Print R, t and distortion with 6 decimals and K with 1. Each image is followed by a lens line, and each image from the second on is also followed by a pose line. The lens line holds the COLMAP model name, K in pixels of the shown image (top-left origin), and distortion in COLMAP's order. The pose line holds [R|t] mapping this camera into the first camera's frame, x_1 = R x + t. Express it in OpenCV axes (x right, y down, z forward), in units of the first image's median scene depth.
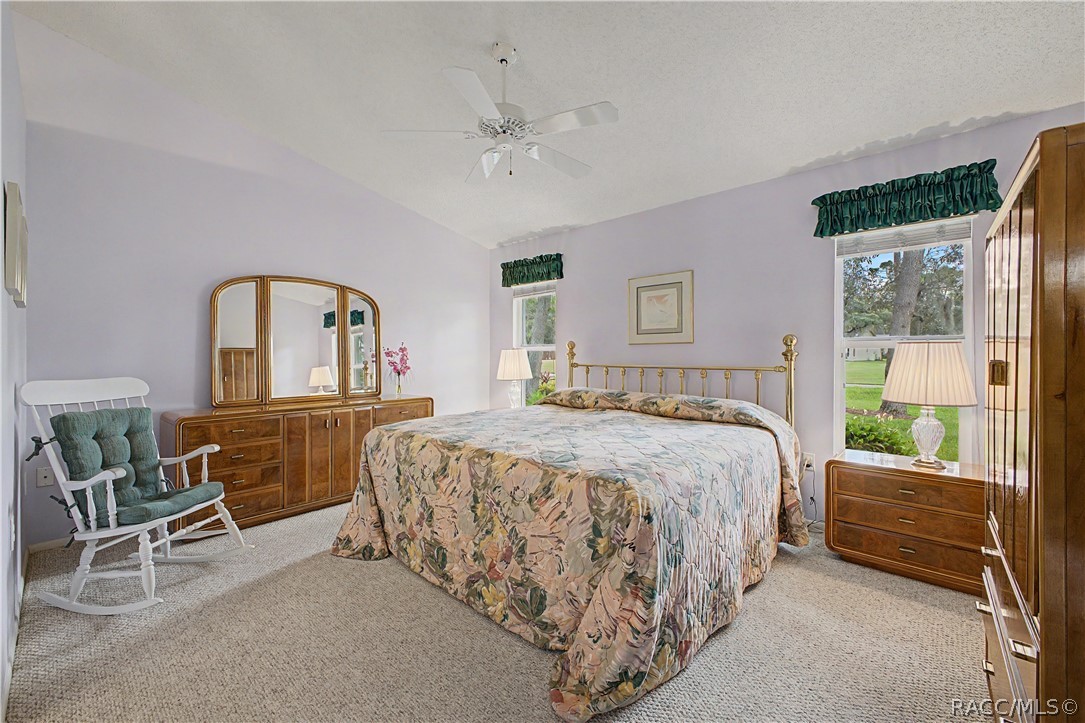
lens RADIAL K [[430.7, 0, 542.5], [0, 430.7, 361.5], [0, 0, 1]] dist [0.007097, -0.001005]
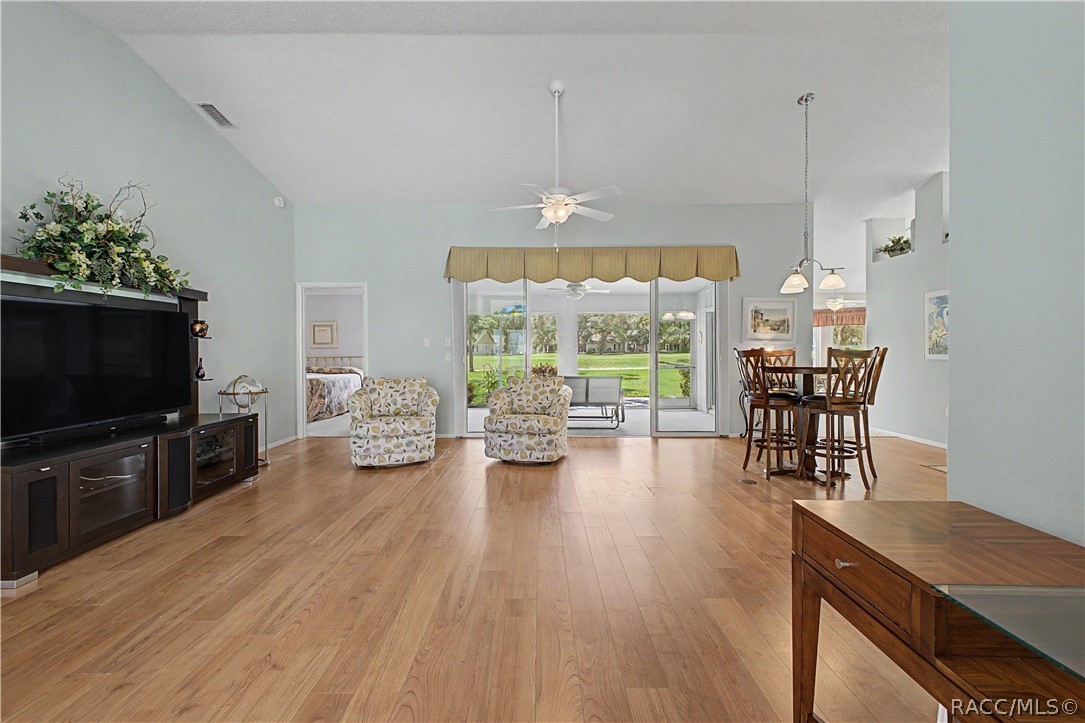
lens RADIAL K [[443.8, 0, 541.4], [0, 443.8, 352.0], [0, 0, 1]] dist [0.008552, -0.000193]
pose [[0.743338, -0.006063, 0.668889, -0.723887], [0.008227, 0.999966, -0.000078, -0.004940], [-0.668866, 0.005561, 0.743363, -2.476724]]
